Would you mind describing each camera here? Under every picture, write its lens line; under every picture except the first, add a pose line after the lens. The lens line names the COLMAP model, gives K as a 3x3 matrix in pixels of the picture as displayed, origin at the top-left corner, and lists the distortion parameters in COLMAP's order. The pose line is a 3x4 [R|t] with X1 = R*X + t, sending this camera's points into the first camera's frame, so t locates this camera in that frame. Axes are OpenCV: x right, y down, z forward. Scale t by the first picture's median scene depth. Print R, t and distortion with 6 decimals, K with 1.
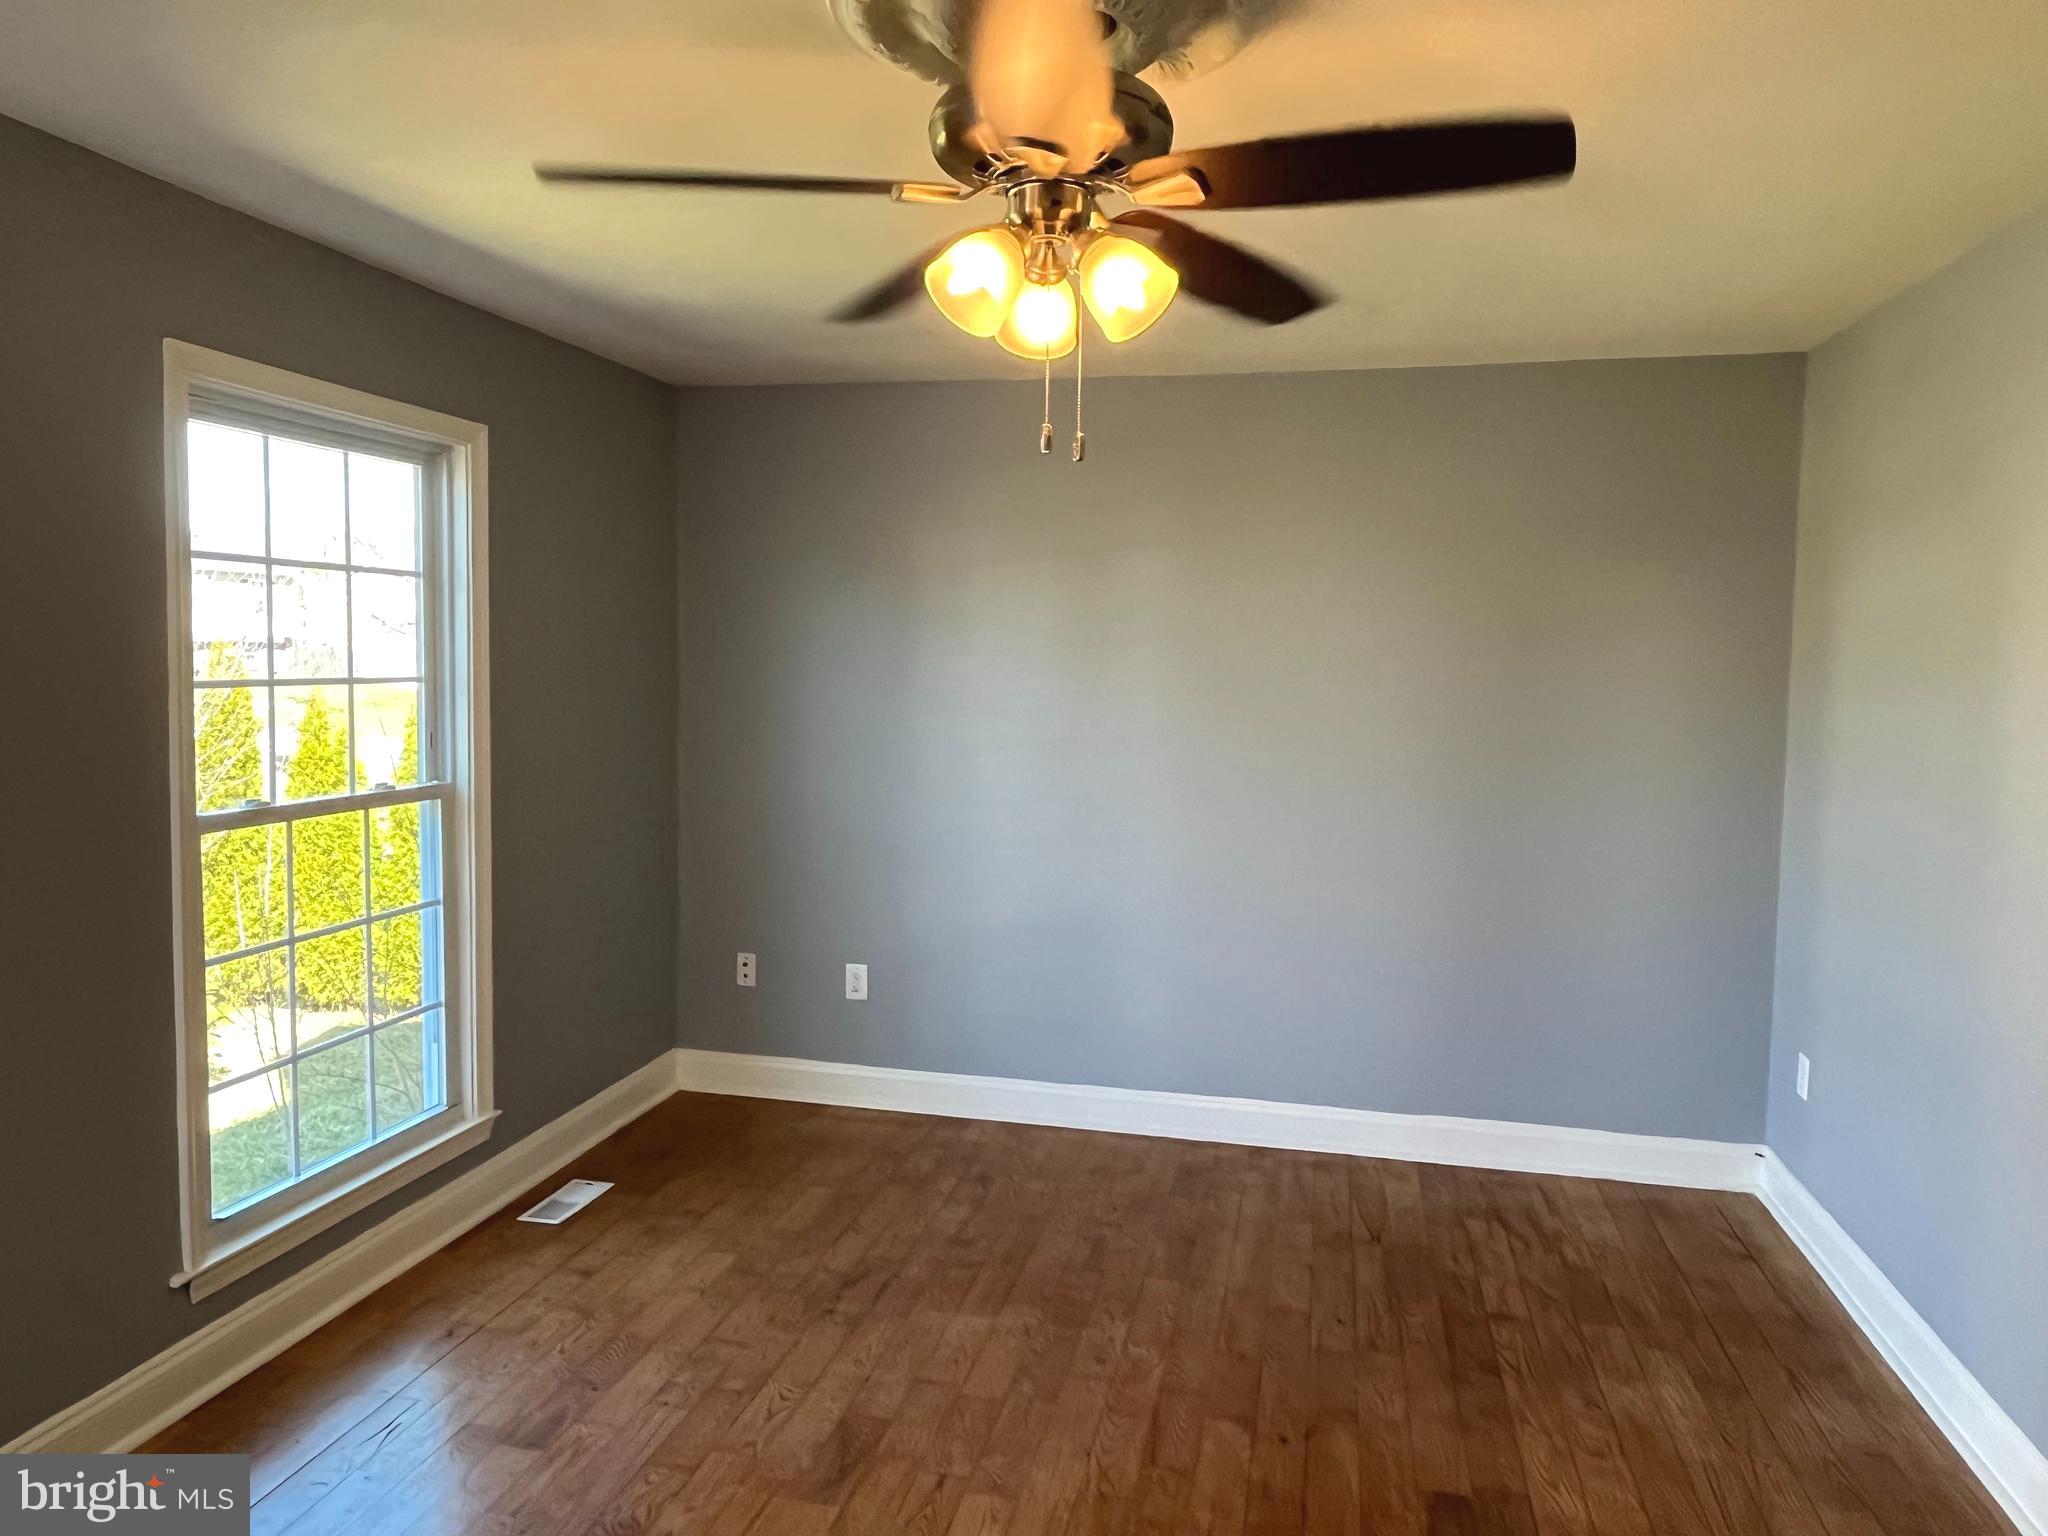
lens RADIAL K [[1332.3, 0, 1017.4], [0, 1332.3, 739.7], [0, 0, 1]] dist [-0.001228, -0.005121]
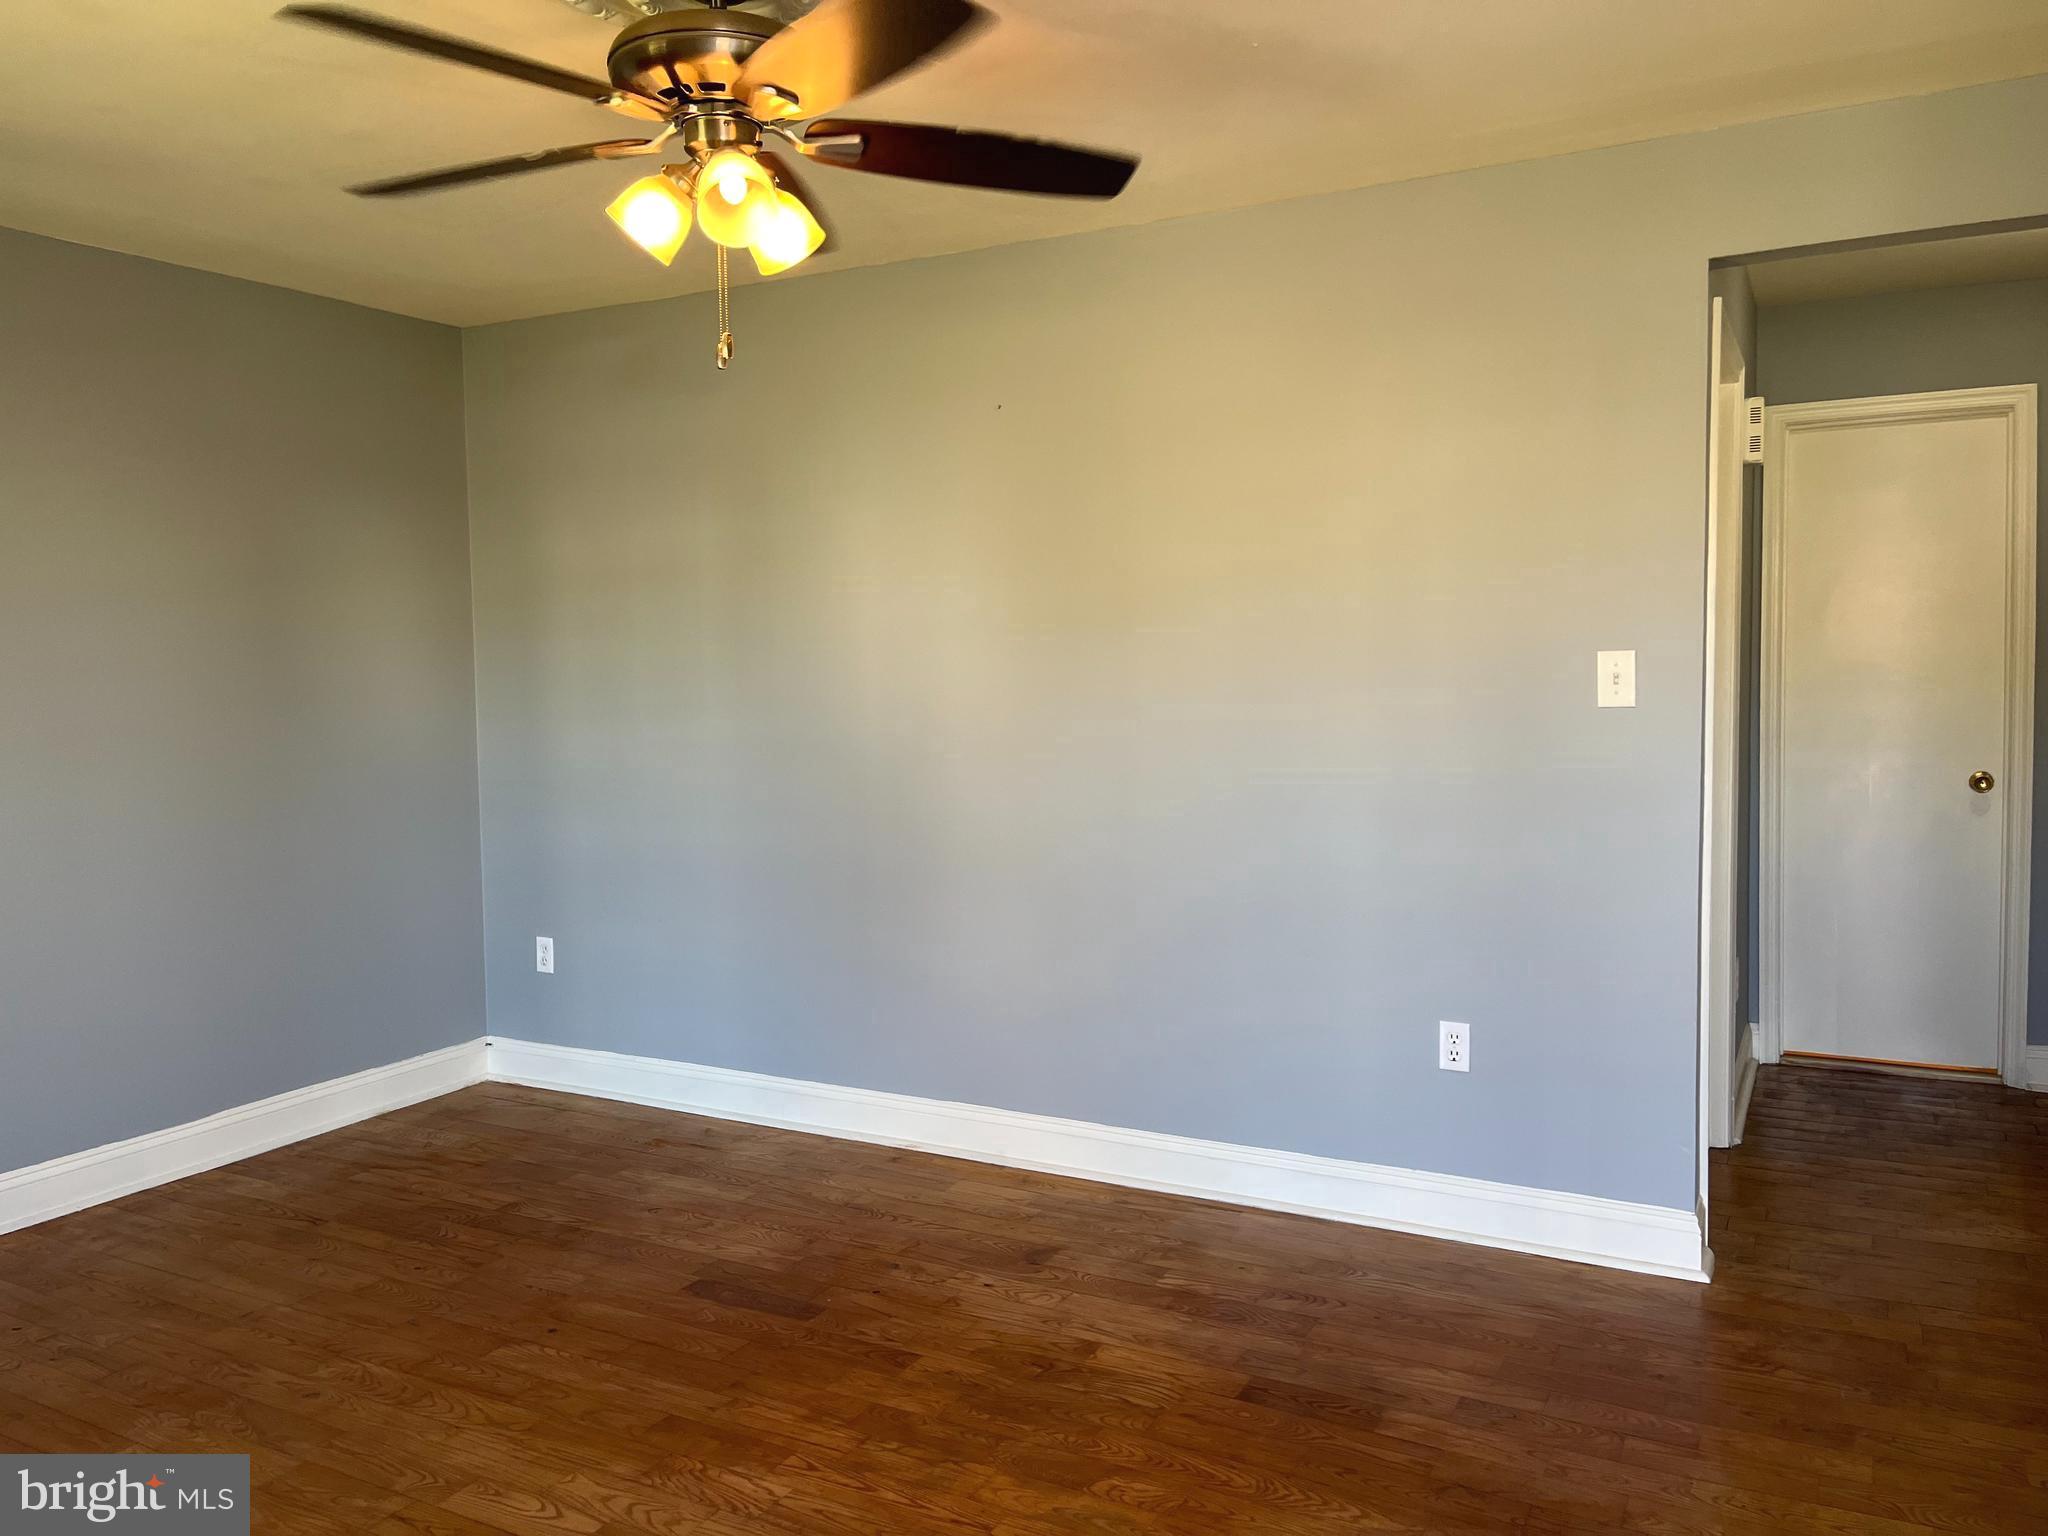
lens RADIAL K [[1540.1, 0, 1027.7], [0, 1540.1, 754.2], [0, 0, 1]] dist [0.028330, -0.009253]
pose [[0.263334, -0.080802, 0.961315, -0.655550], [0.077906, 0.995013, 0.062293, 0.026833], [-0.961554, 0.058488, 0.268315, 0.234925]]
